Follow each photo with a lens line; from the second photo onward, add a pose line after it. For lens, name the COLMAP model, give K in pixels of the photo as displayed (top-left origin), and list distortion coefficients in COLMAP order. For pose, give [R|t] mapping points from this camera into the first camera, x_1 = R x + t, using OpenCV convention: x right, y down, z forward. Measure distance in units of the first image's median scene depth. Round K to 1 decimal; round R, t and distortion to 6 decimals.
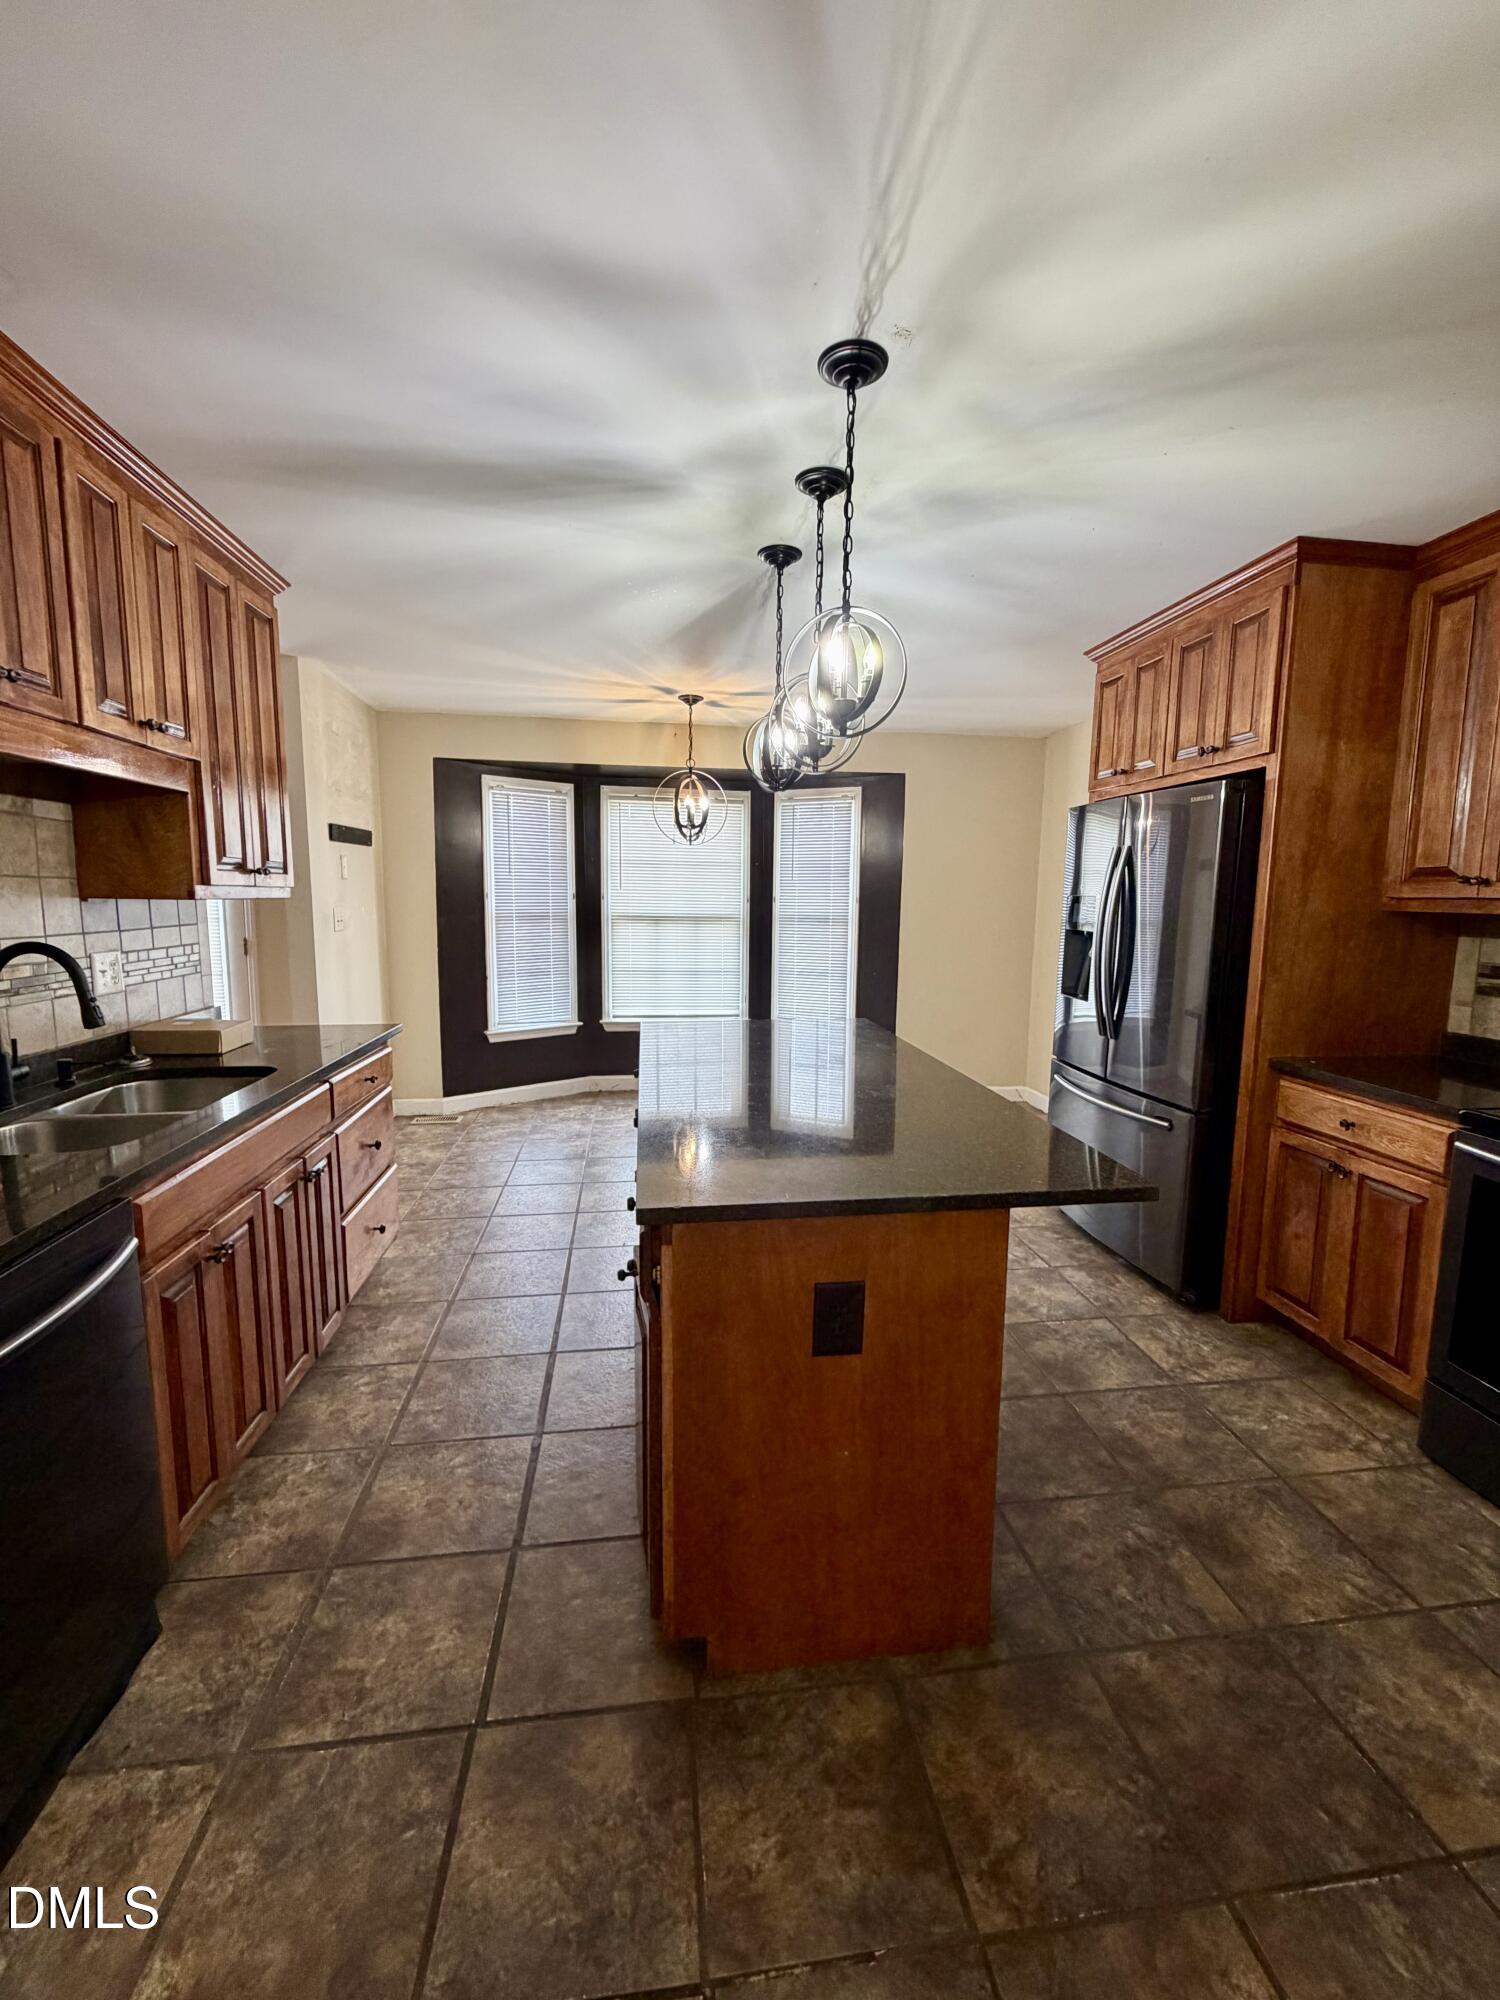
lens RADIAL K [[796.4, 0, 750.0], [0, 796.4, 1000.0], [0, 0, 1]] dist [-0.000357, 0.000244]
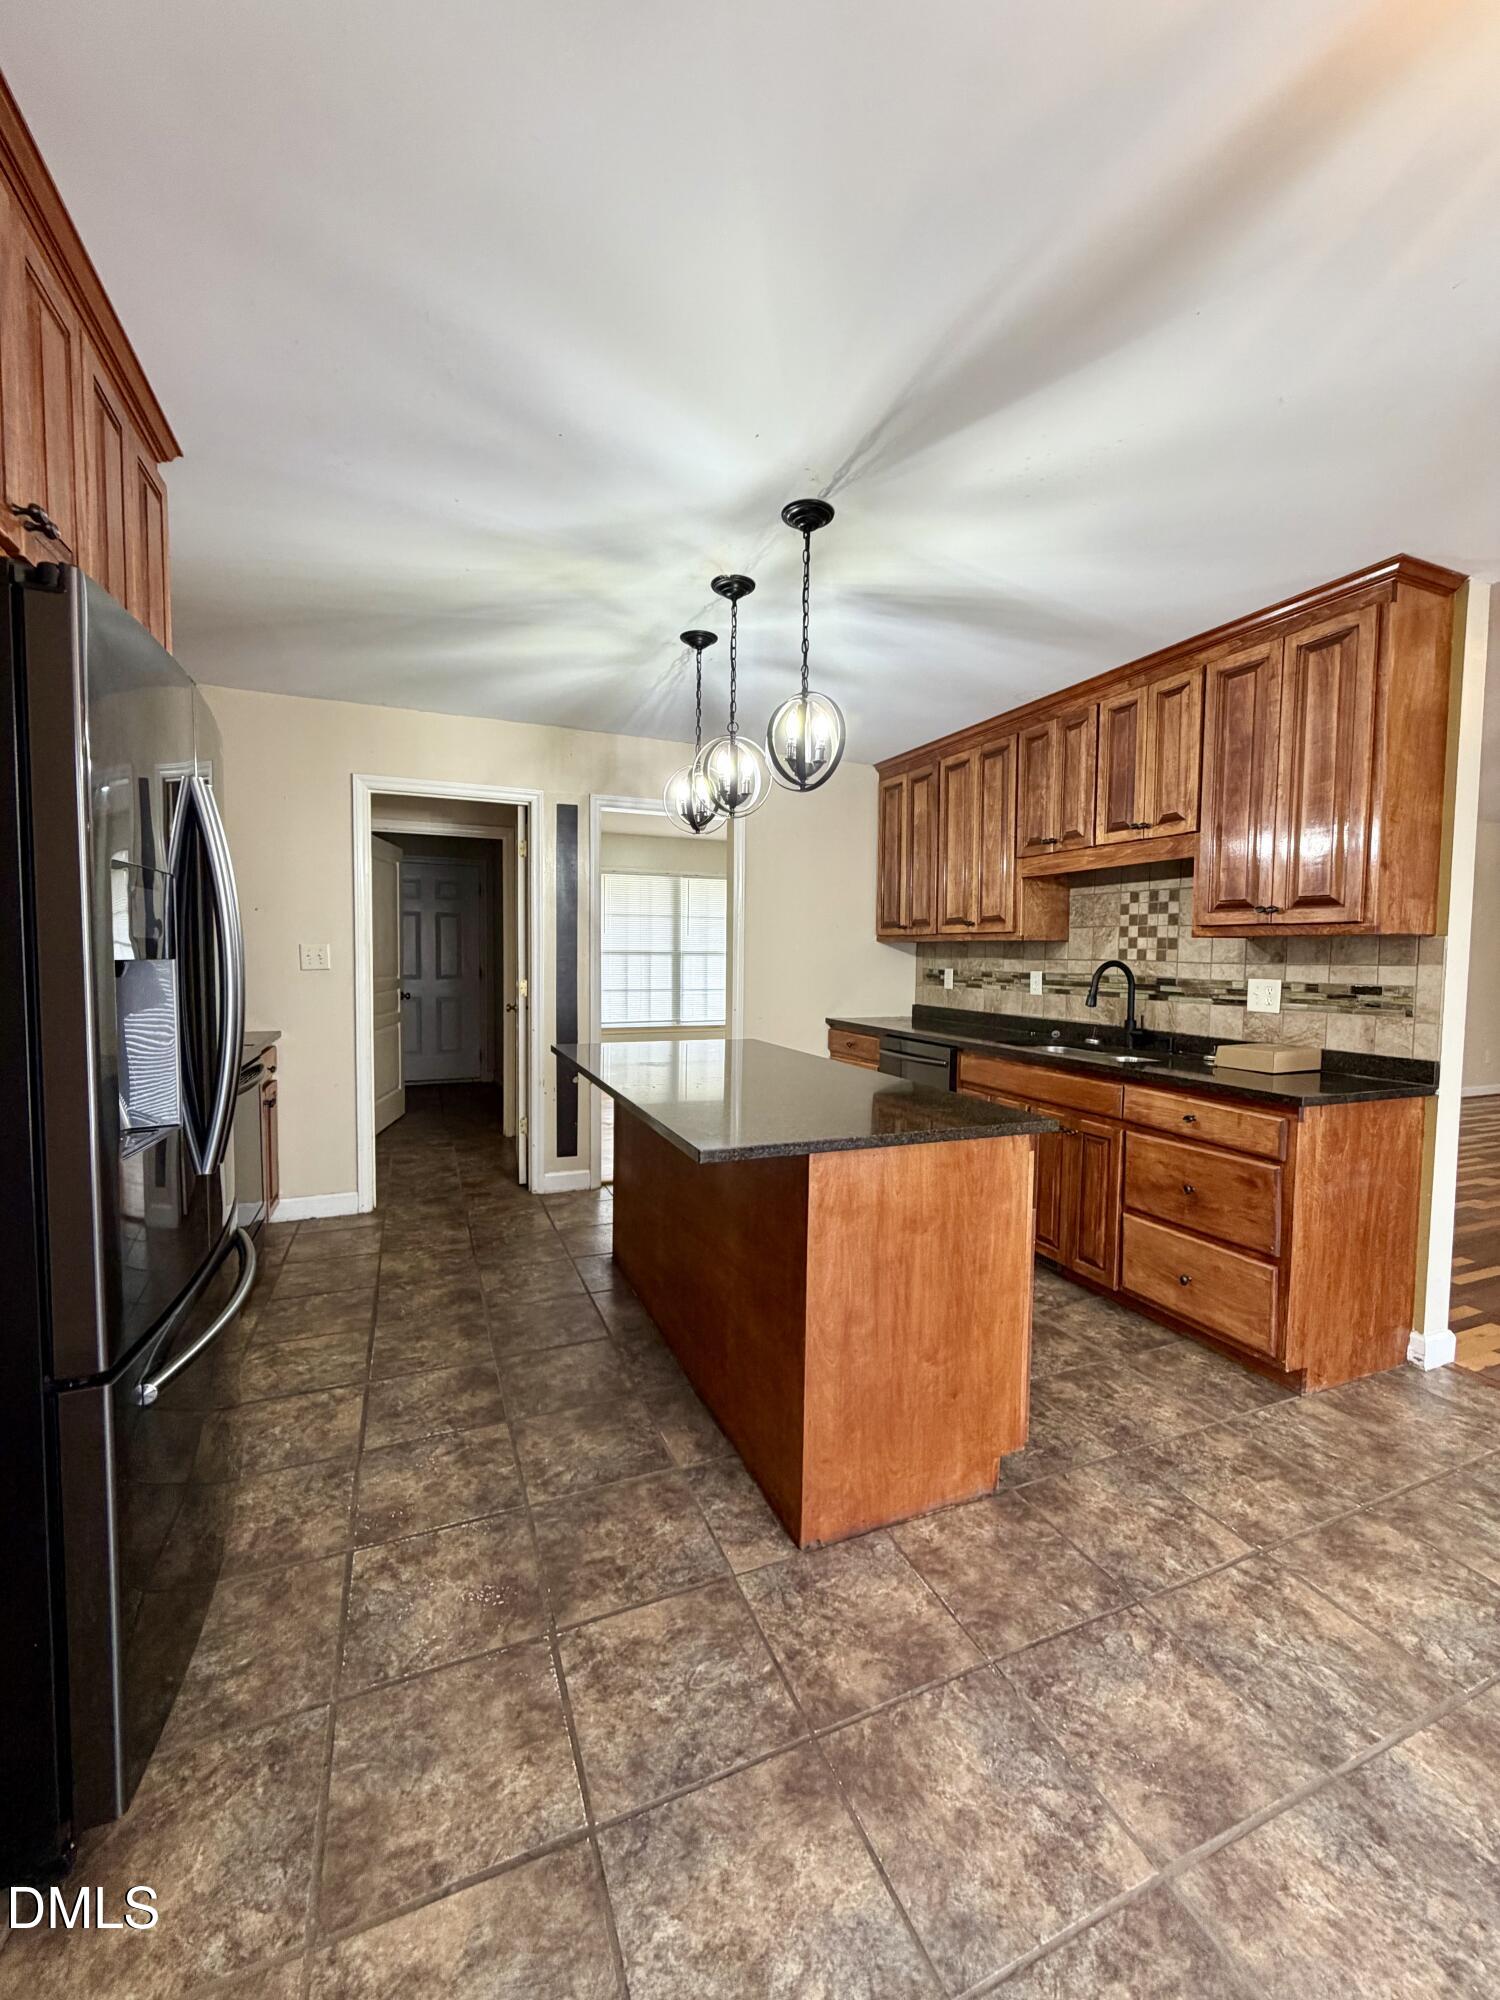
lens RADIAL K [[797.9, 0, 750.0], [0, 797.9, 1000.0], [0, 0, 1]] dist [-0.001324, 0.000923]
pose [[-0.965235, -0.007598, -0.261272, 0.353905], [-0.056971, 0.981661, 0.181921, -0.226020], [0.255098, 0.190481, -0.947967, 2.114306]]
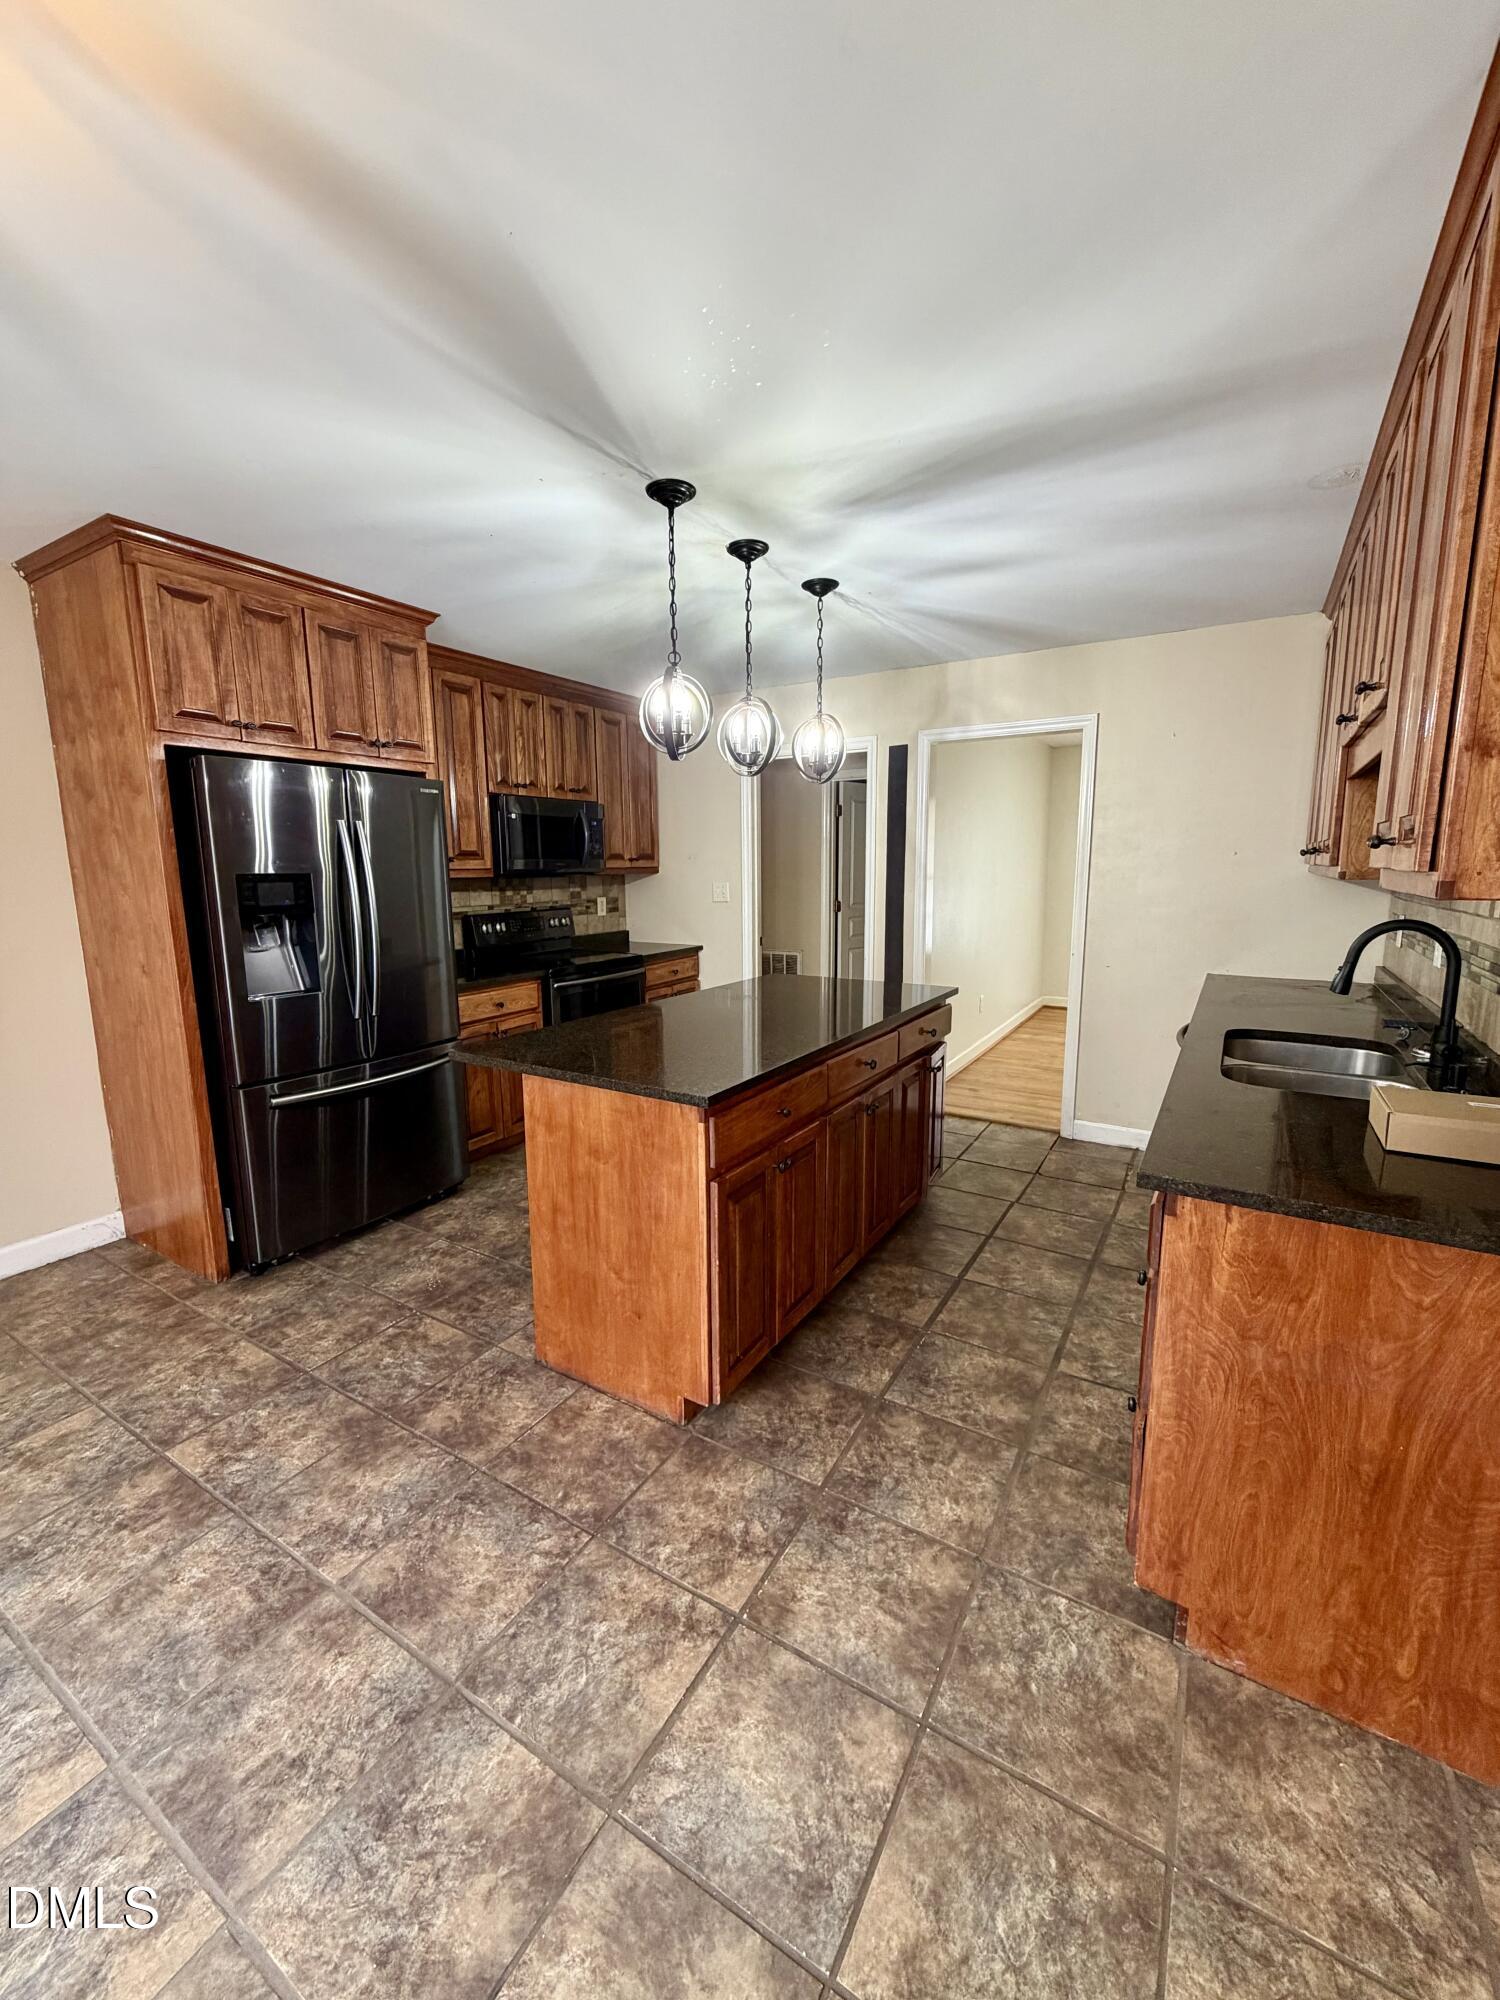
lens RADIAL K [[796.4, 0, 750.0], [0, 796.4, 1000.0], [0, 0, 1]] dist [-0.000357, 0.000244]
pose [[-0.775027, -0.111674, 0.621982, -0.726962], [0.082132, 0.958111, 0.274366, -0.279741], [-0.626568, 0.263726, -0.733391, 1.958095]]
